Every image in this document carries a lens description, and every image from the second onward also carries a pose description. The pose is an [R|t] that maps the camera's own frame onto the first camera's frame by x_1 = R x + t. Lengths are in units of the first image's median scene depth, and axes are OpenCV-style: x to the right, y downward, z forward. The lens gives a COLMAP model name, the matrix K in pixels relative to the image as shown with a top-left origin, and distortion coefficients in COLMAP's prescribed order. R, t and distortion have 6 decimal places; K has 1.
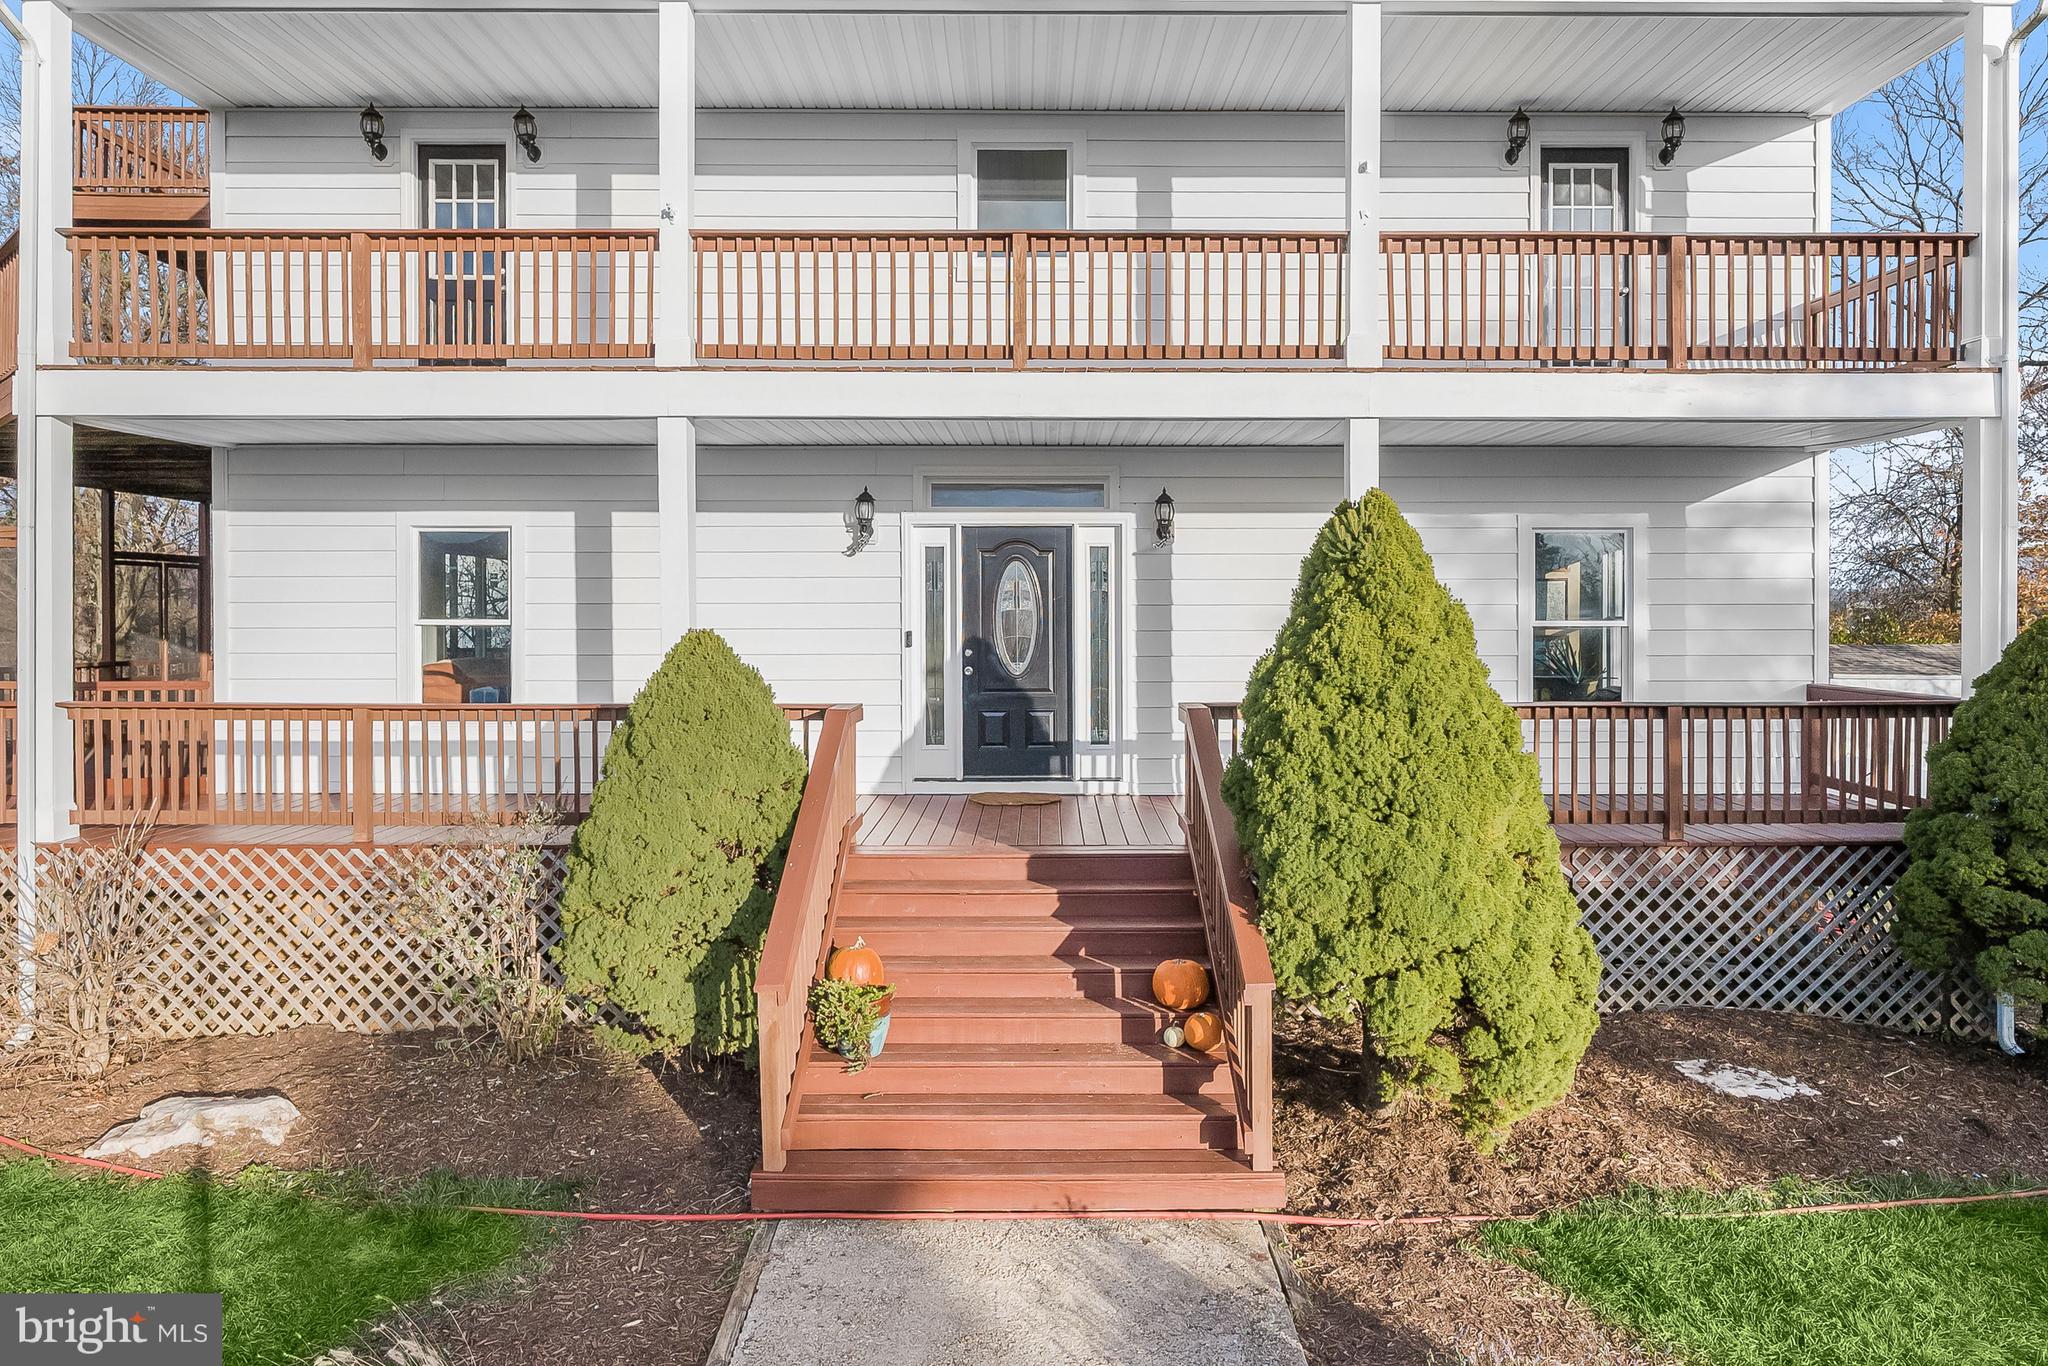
lens RADIAL K [[1386.8, 0, 1023.0], [0, 1386.8, 625.7], [0, 0, 1]] dist [-0.062963, 0.075758]
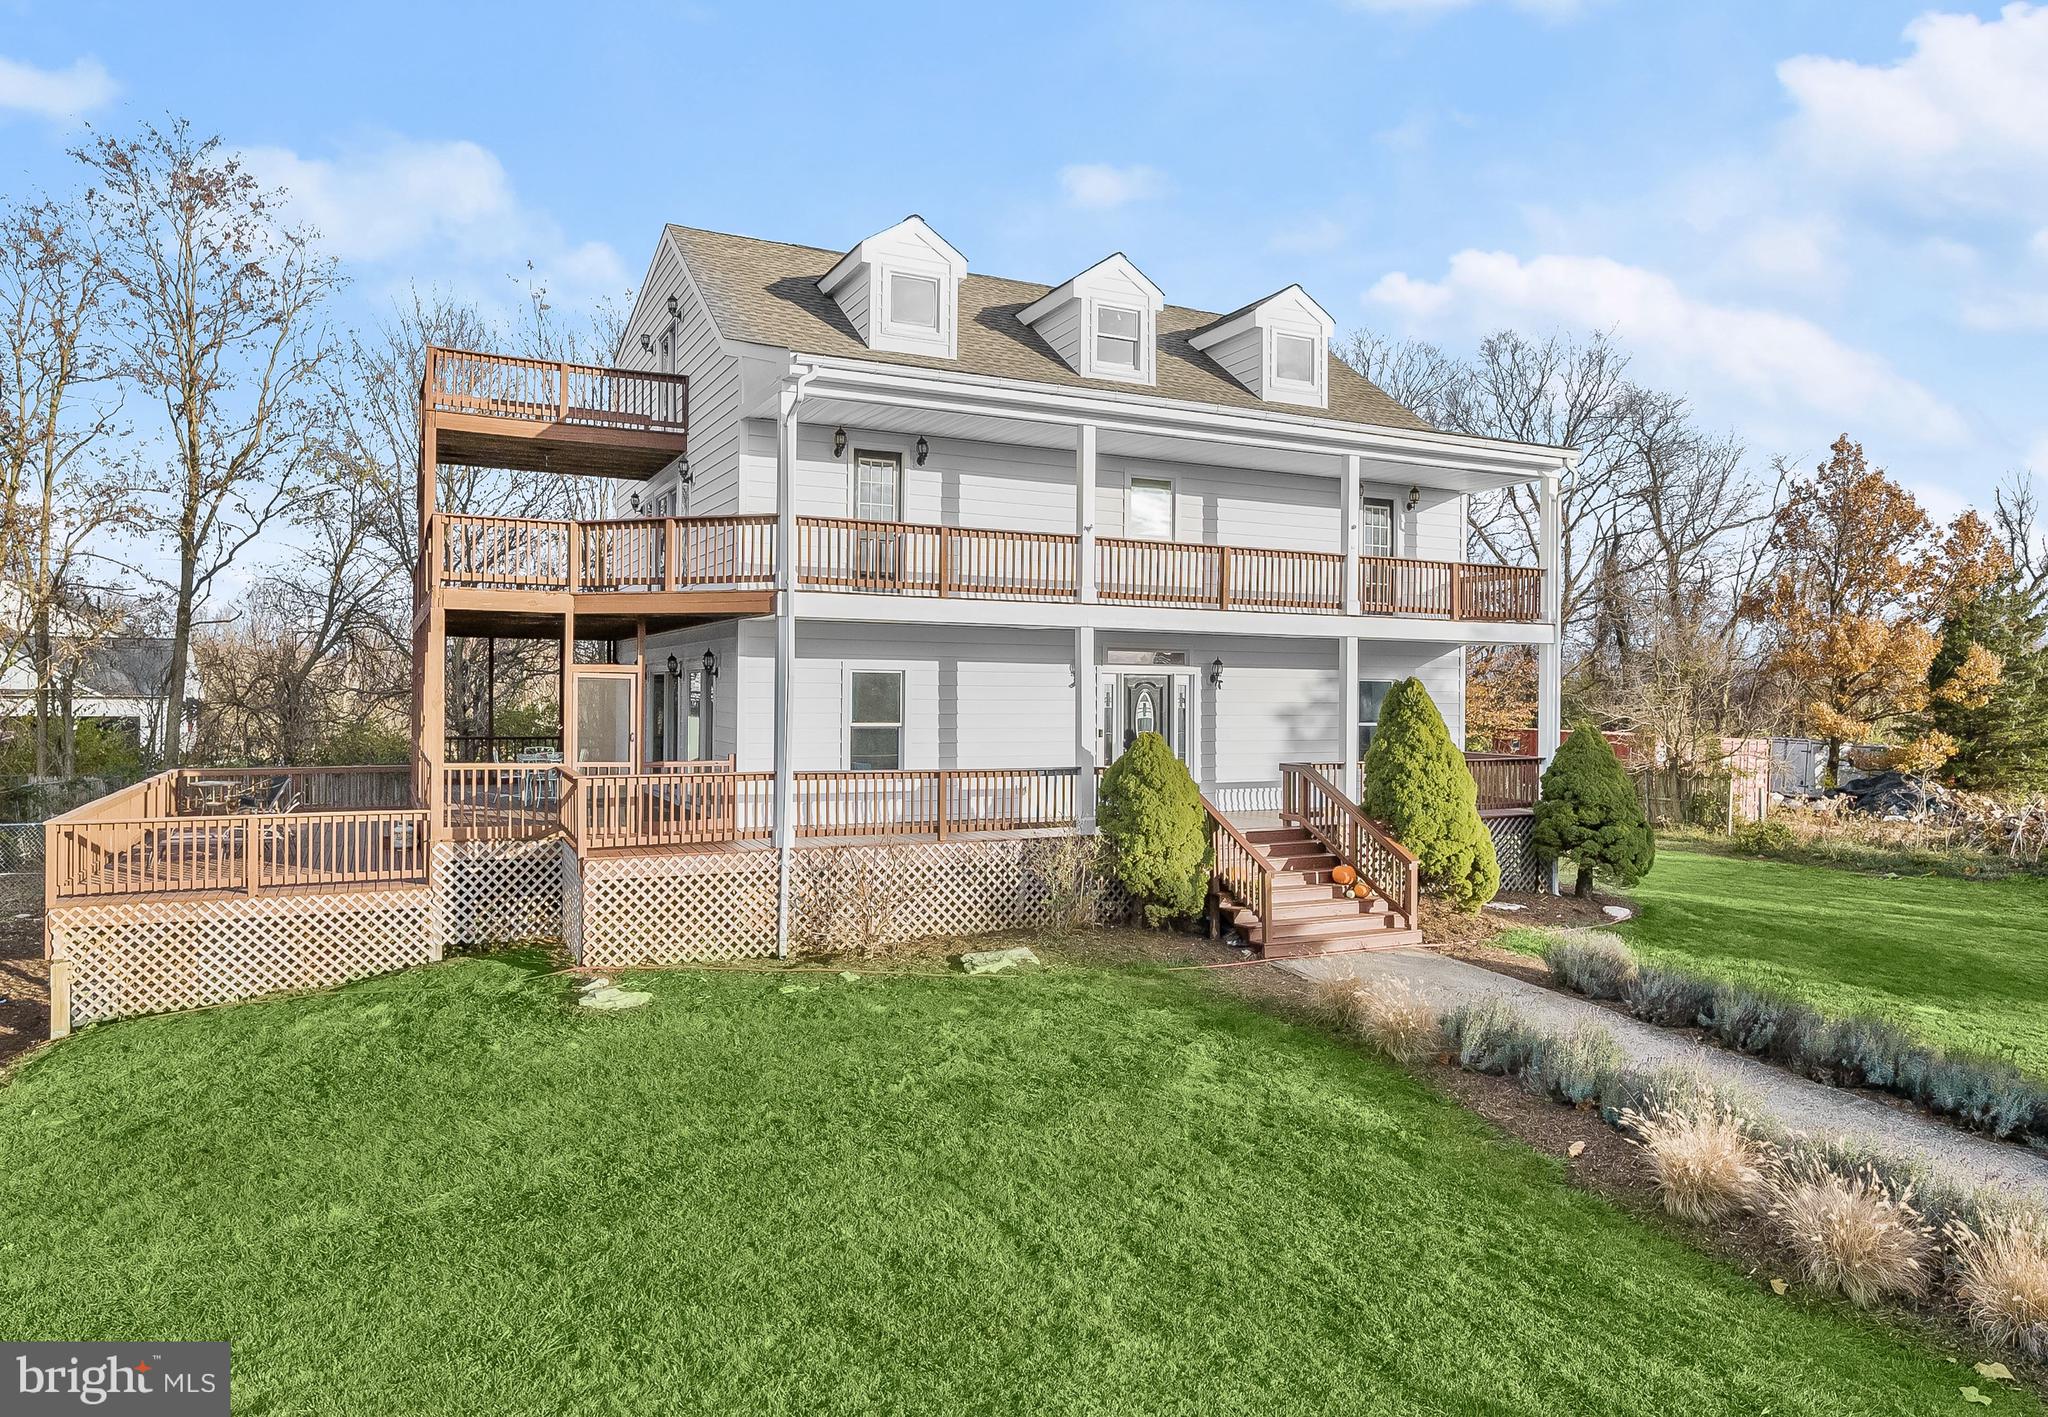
lens RADIAL K [[1295.4, 0, 1023.2], [0, 1295.4, 705.4], [0, 0, 1]] dist [-0.001861, -0.000315]
pose [[0.901713, 0.003885, 0.432318, -0.963136], [-0.005220, 0.999985, 0.001900, -0.030952], [-0.432304, -0.003970, 0.901719, -0.578497]]
